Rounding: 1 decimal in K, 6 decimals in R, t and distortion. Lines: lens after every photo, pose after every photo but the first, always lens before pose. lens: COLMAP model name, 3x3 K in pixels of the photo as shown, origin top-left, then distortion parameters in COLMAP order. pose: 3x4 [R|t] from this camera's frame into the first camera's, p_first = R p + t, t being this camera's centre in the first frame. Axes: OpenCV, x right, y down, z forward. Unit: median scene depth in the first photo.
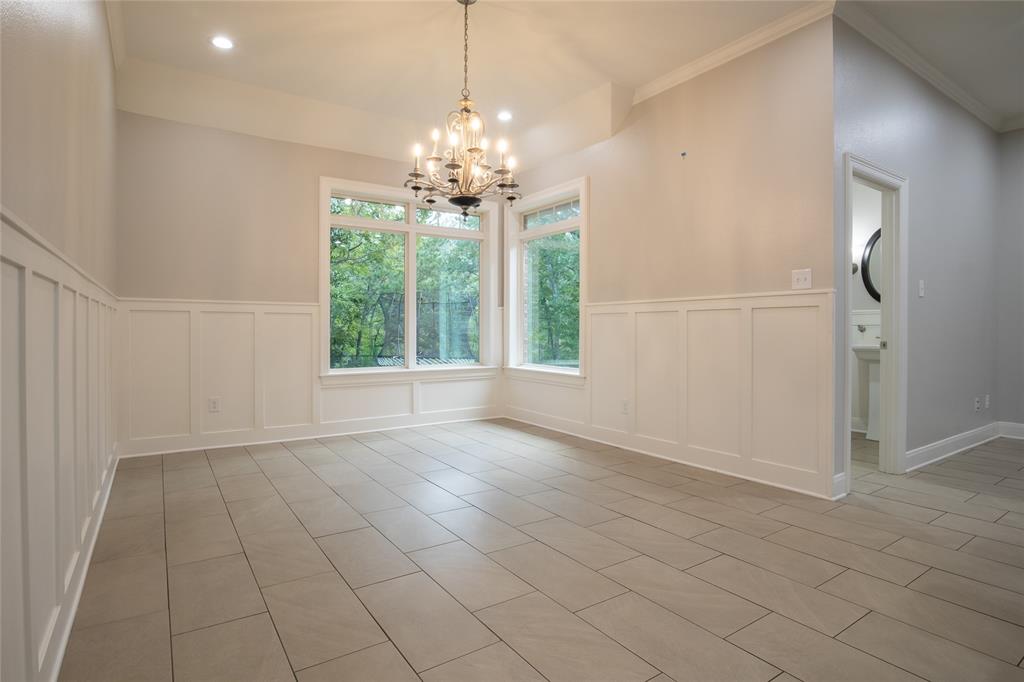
lens RADIAL K [[524.8, 0, 510.3], [0, 524.8, 332.0], [0, 0, 1]] dist [-0.040119, 0.000031]
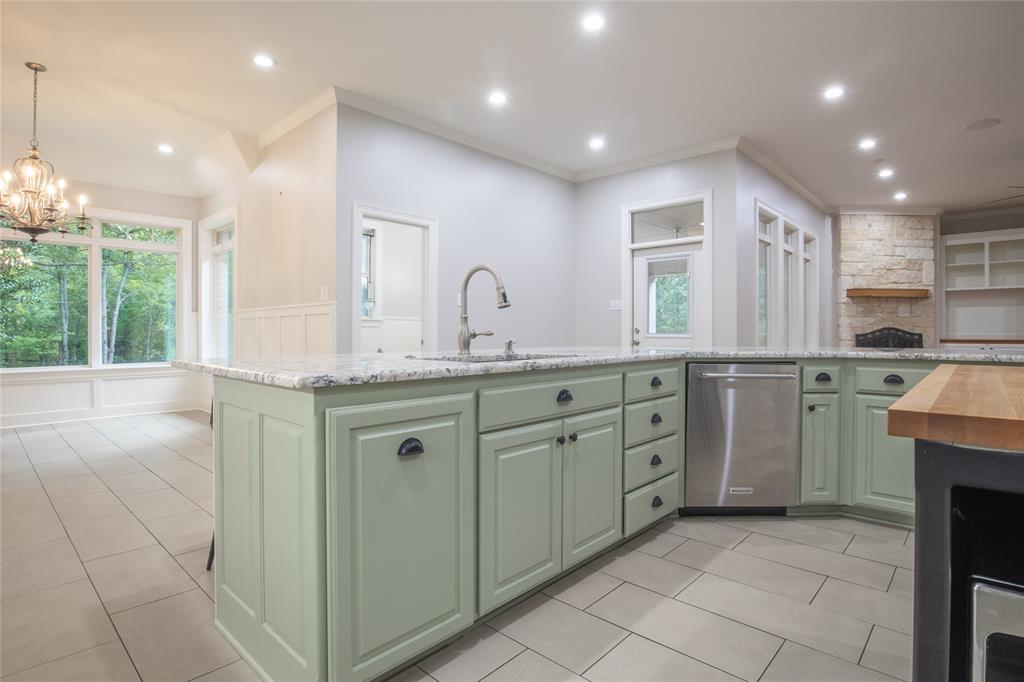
lens RADIAL K [[514.5, 0, 509.0], [0, 514.5, 335.0], [0, 0, 1]] dist [-0.020851, 0.000505]
pose [[0.973092, -0.008022, 0.230276, 0.478872], [0.007812, 0.999968, 0.001823, 0.006231], [-0.230283, 0.000025, 0.973124, -0.288728]]
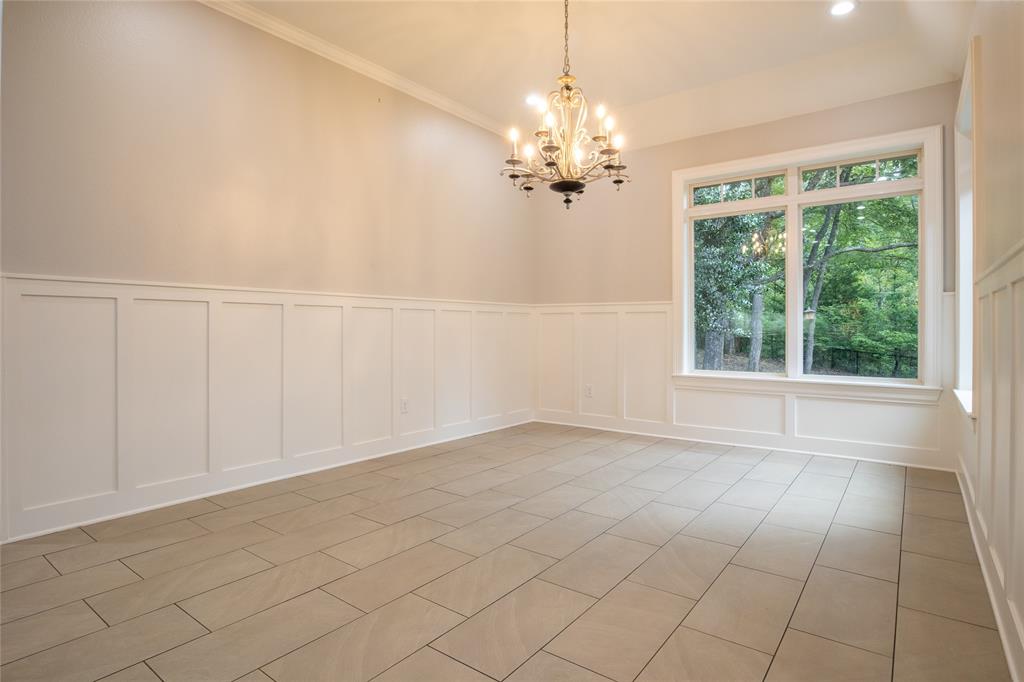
lens RADIAL K [[543.8, 0, 508.2], [0, 543.8, 323.2], [0, 0, 1]] dist [-0.041256, 0.000123]
pose [[0.324927, -0.006435, -0.945717, 0.496538], [-0.007309, 0.999930, -0.009315, -0.001495], [0.945711, 0.009939, 0.324857, 0.380492]]
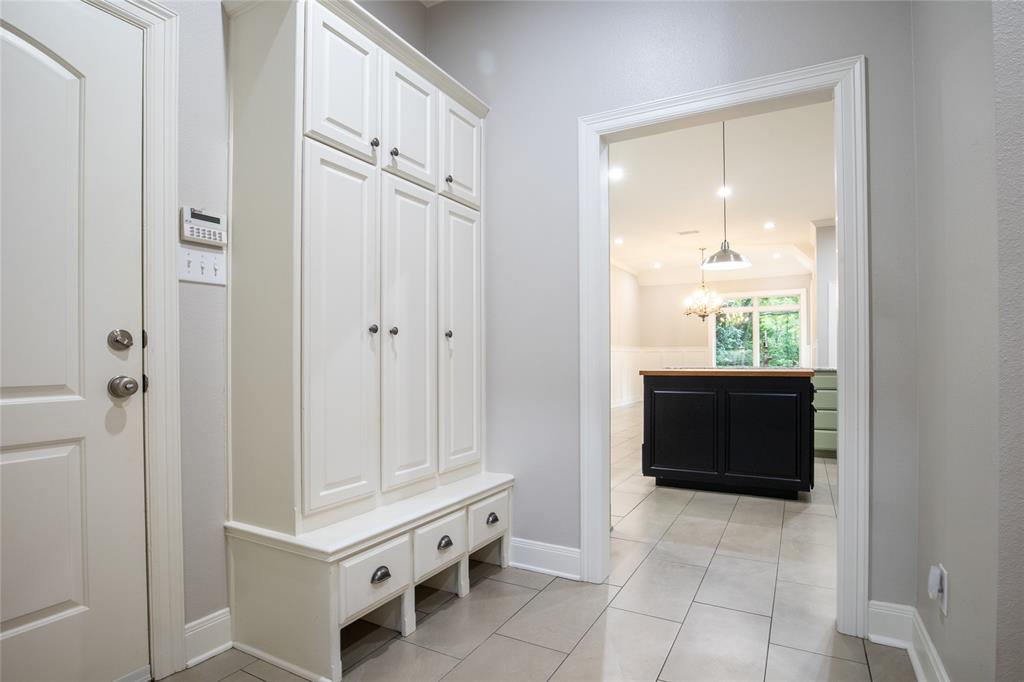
lens RADIAL K [[521.8, 0, 516.7], [0, 521.8, 346.4], [0, 0, 1]] dist [-0.036769, 0.001053]
pose [[0.461391, -0.020384, -0.886963, 1.358339], [-0.003559, 0.999685, -0.024826, 0.006798], [0.887190, 0.014611, 0.461173, -0.887331]]
